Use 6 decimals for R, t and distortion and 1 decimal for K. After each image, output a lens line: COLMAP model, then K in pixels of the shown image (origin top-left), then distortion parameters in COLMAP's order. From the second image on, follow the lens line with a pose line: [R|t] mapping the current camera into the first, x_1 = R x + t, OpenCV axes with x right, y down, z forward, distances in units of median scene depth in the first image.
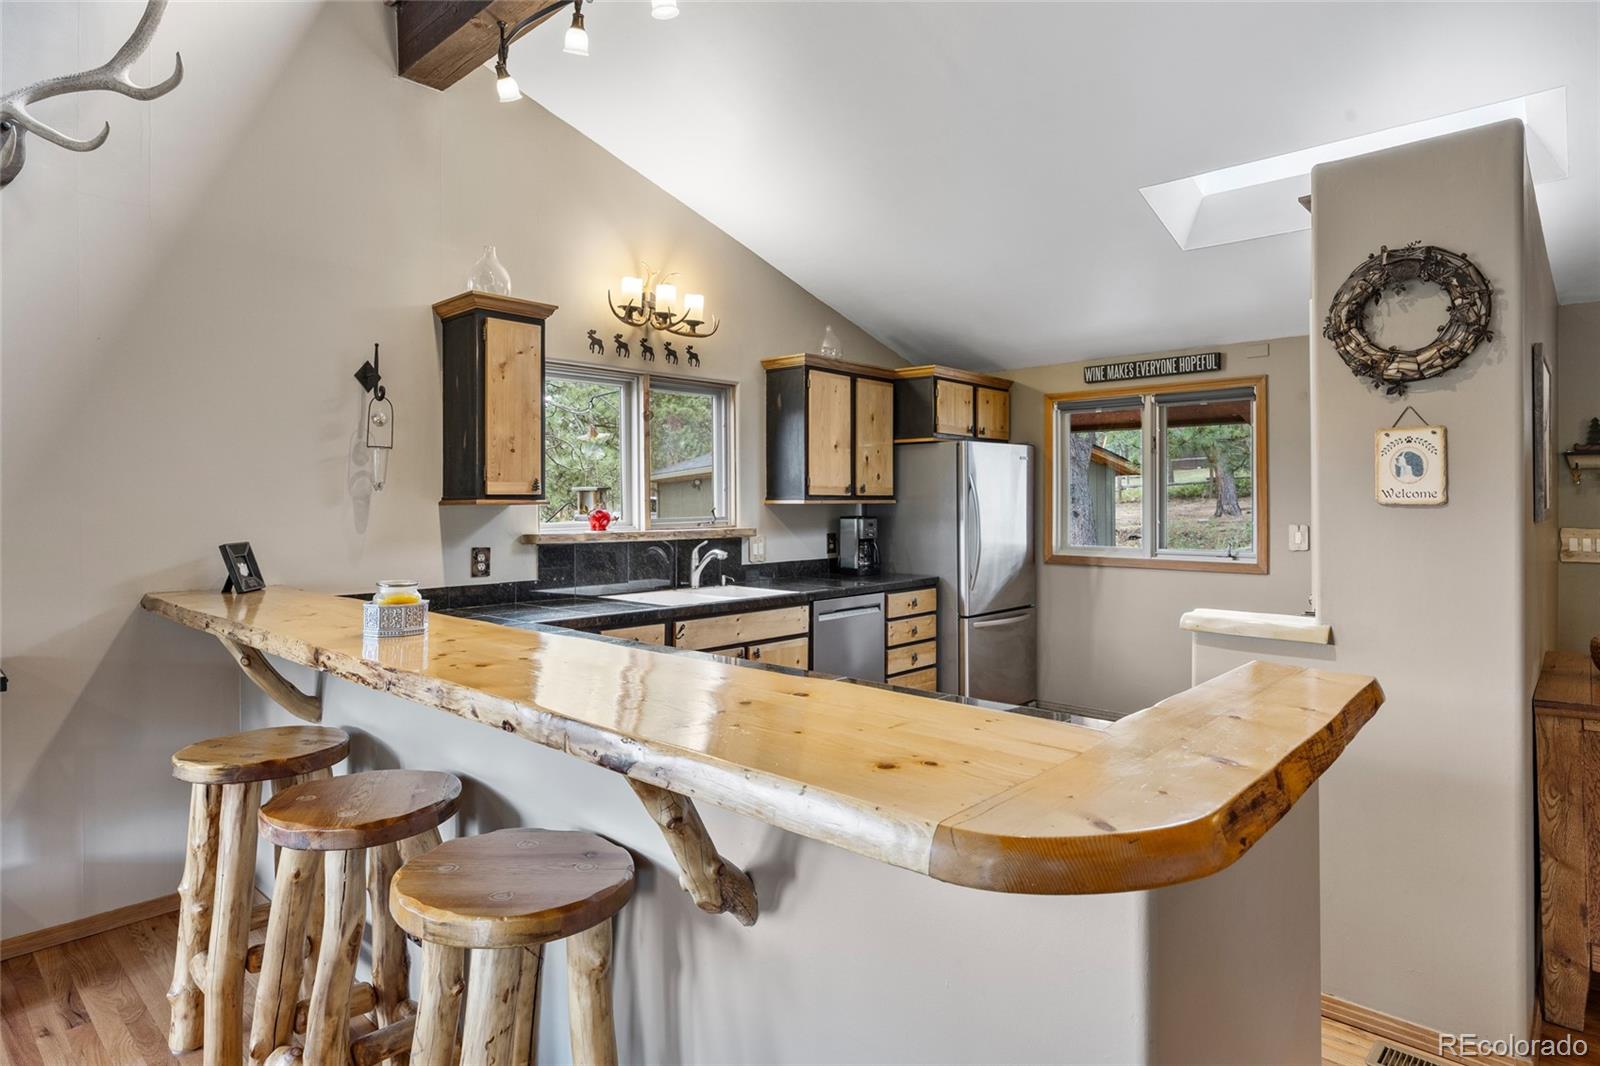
lens RADIAL K [[867.8, 0, 812.0], [0, 867.8, 494.8], [0, 0, 1]] dist [-0.015428, 0.001378]
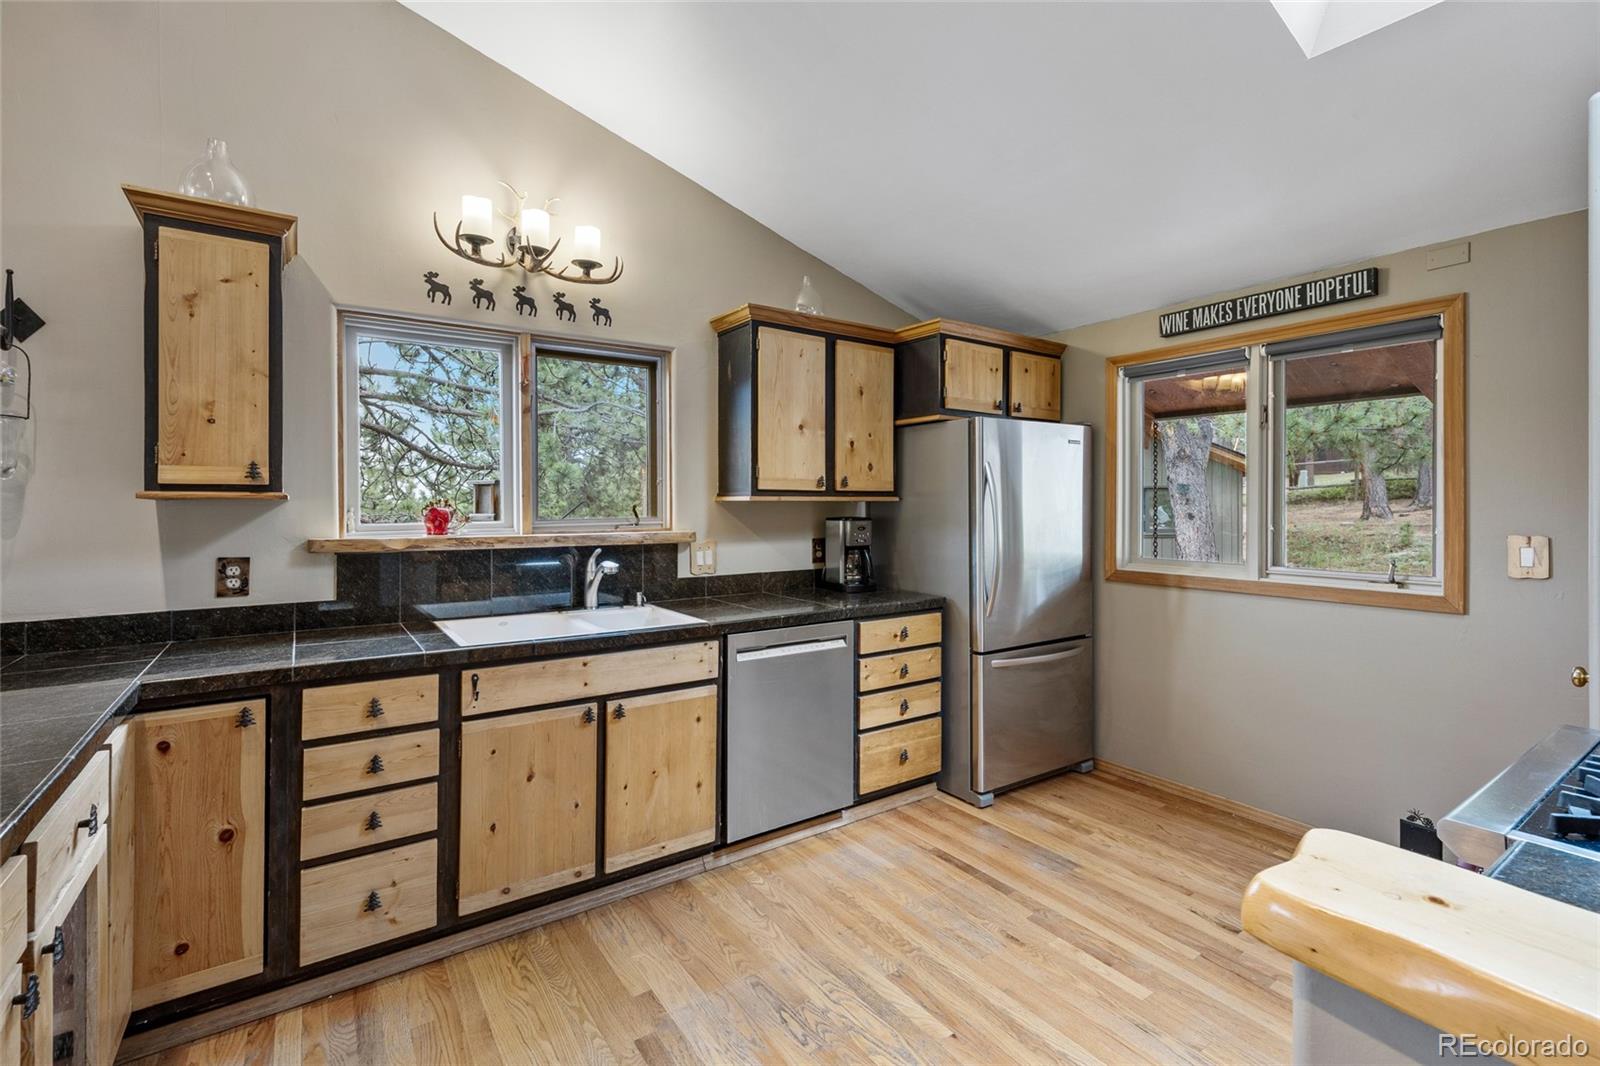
lens RADIAL K [[703.5, 0, 815.3], [0, 703.5, 504.6], [0, 0, 1]] dist [0.001704, 0.002683]
pose [[0.975495, 0.000658, -0.220023, 0.192881], [0.001036, 0.999971, 0.007583, 0.009472], [0.220021, -0.007625, 0.975465, 0.423621]]
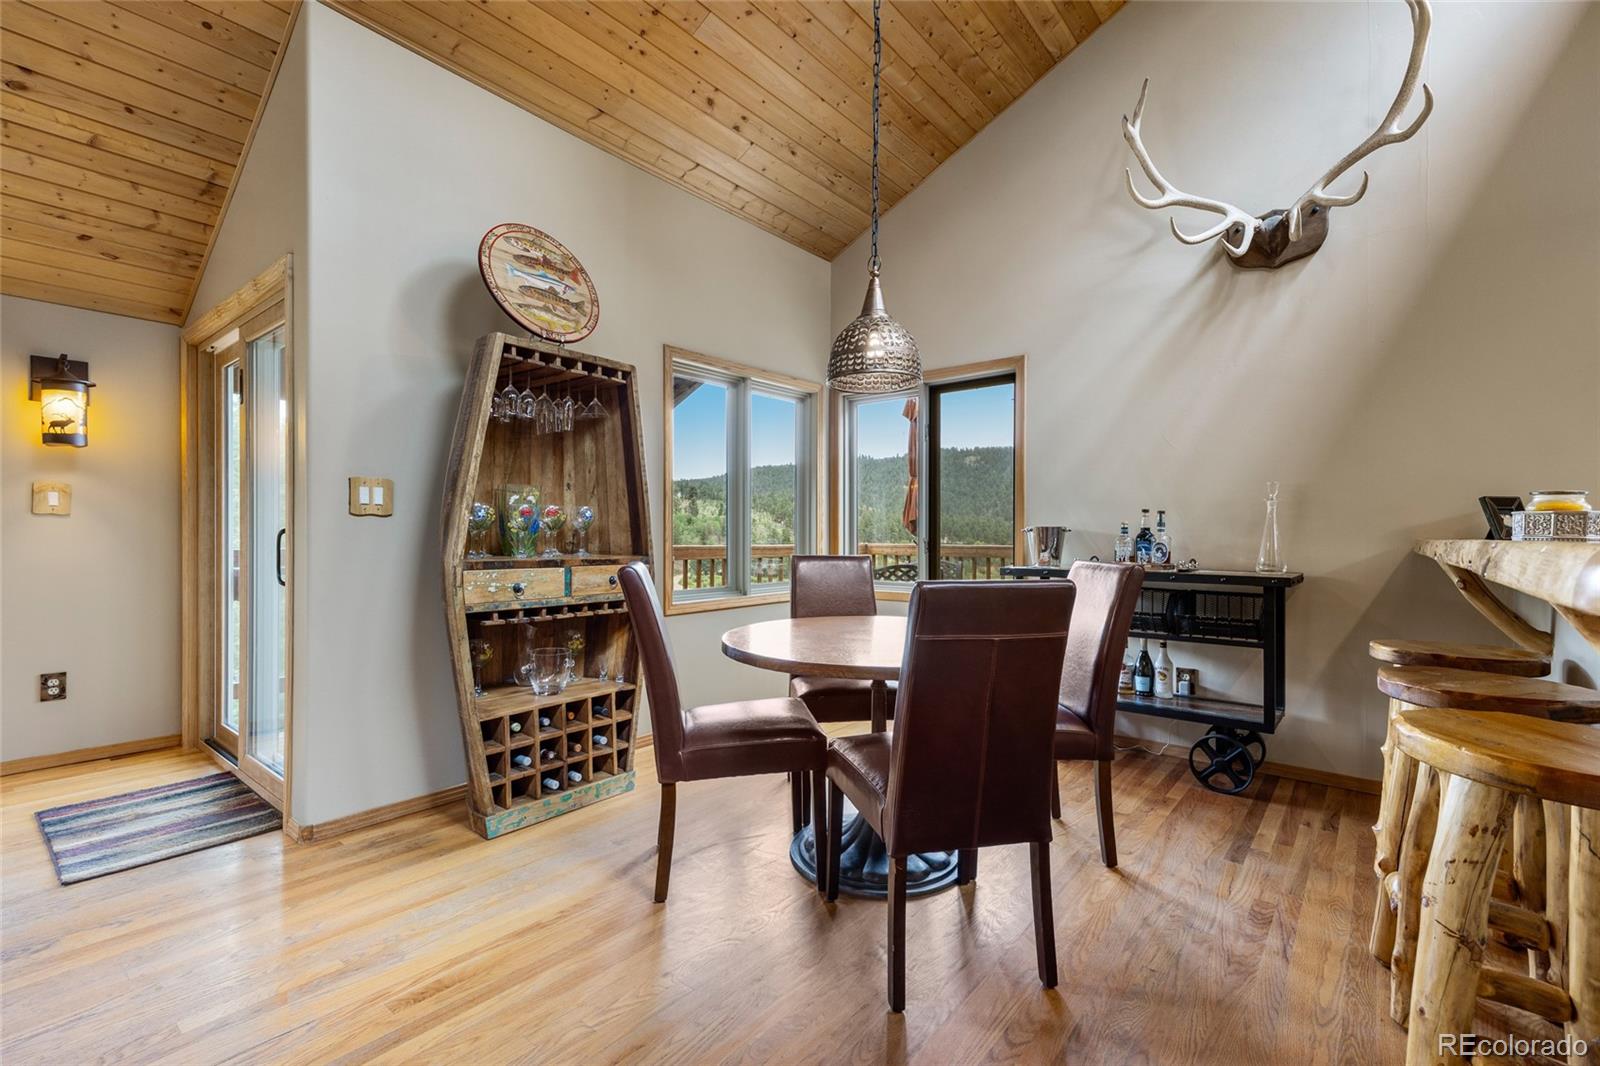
lens RADIAL K [[703.5, 0, 807.8], [0, 703.5, 536.8], [0, 0, 1]] dist [0.001704, 0.002683]
pose [[0.042235, 0.010324, -0.999054, 0.126083], [-0.001263, 0.999946, 0.010280, 0.063309], [0.999107, 0.000828, 0.042246, 0.048613]]
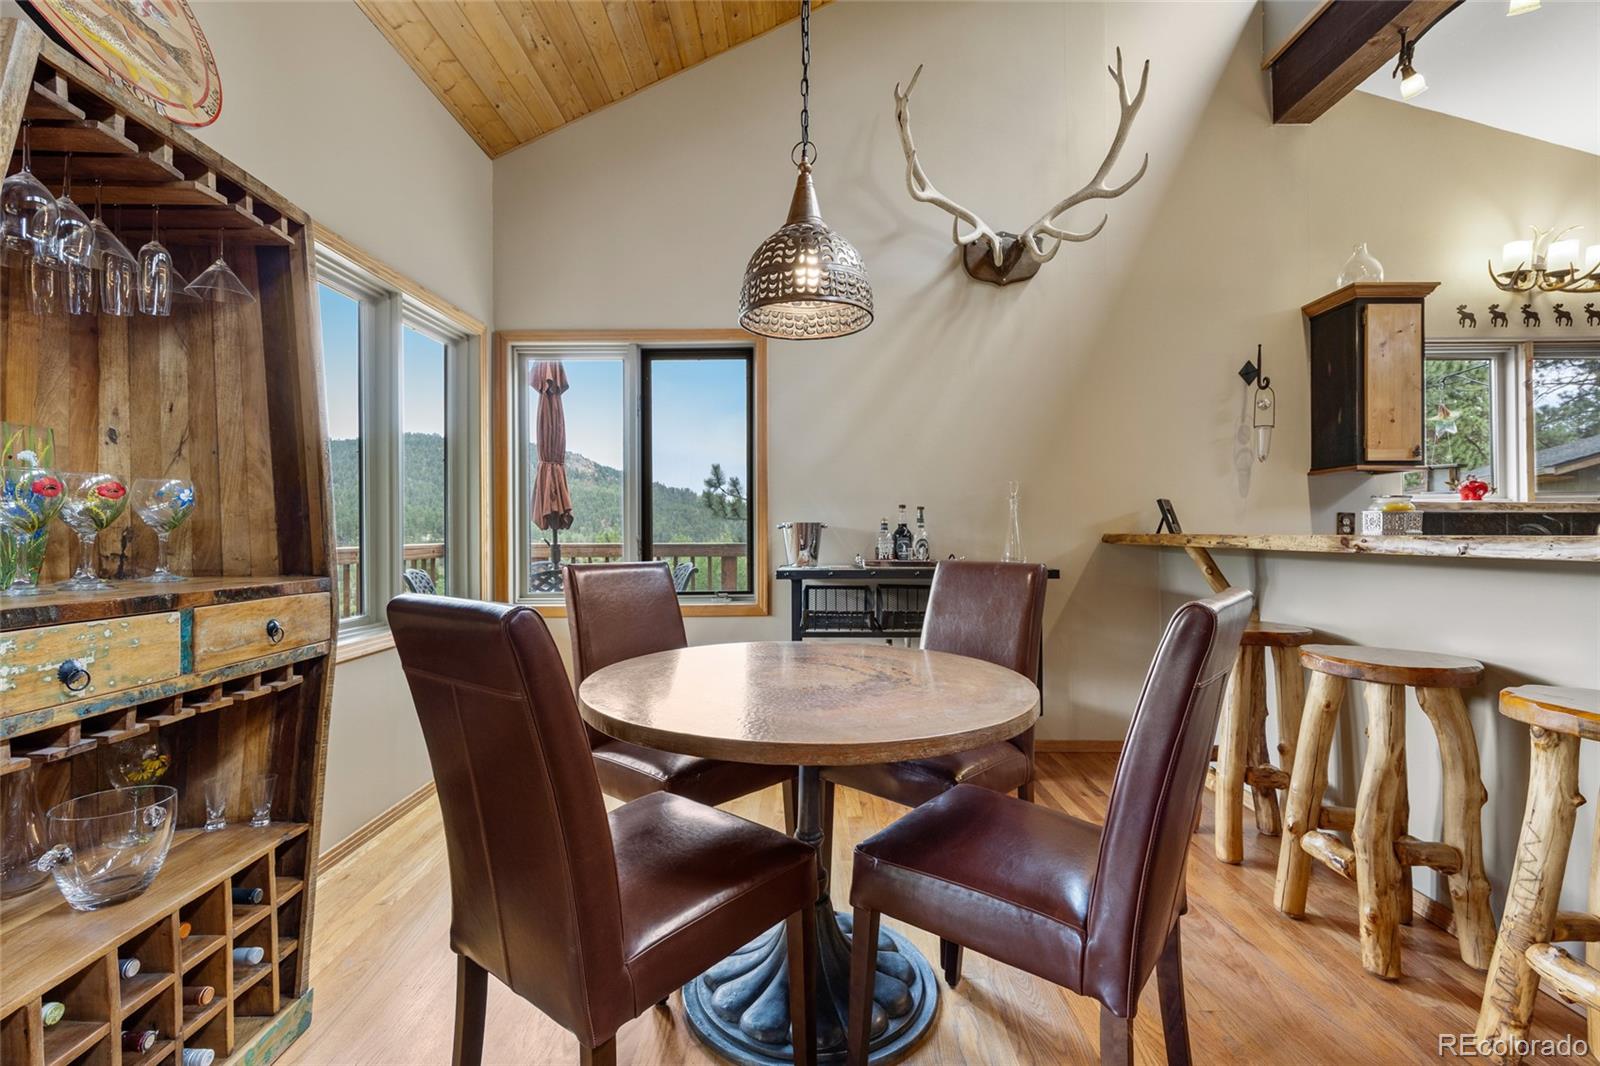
lens RADIAL K [[717.9, 0, 796.4], [0, 717.9, 527.6], [0, 0, 1]] dist [0.000761, 0.000935]
pose [[0.655154, 0.001042, -0.755494, -0.115306], [0.000988, 0.999997, 0.002236, 0.063145], [0.755494, -0.002211, 0.655151, -0.135787]]
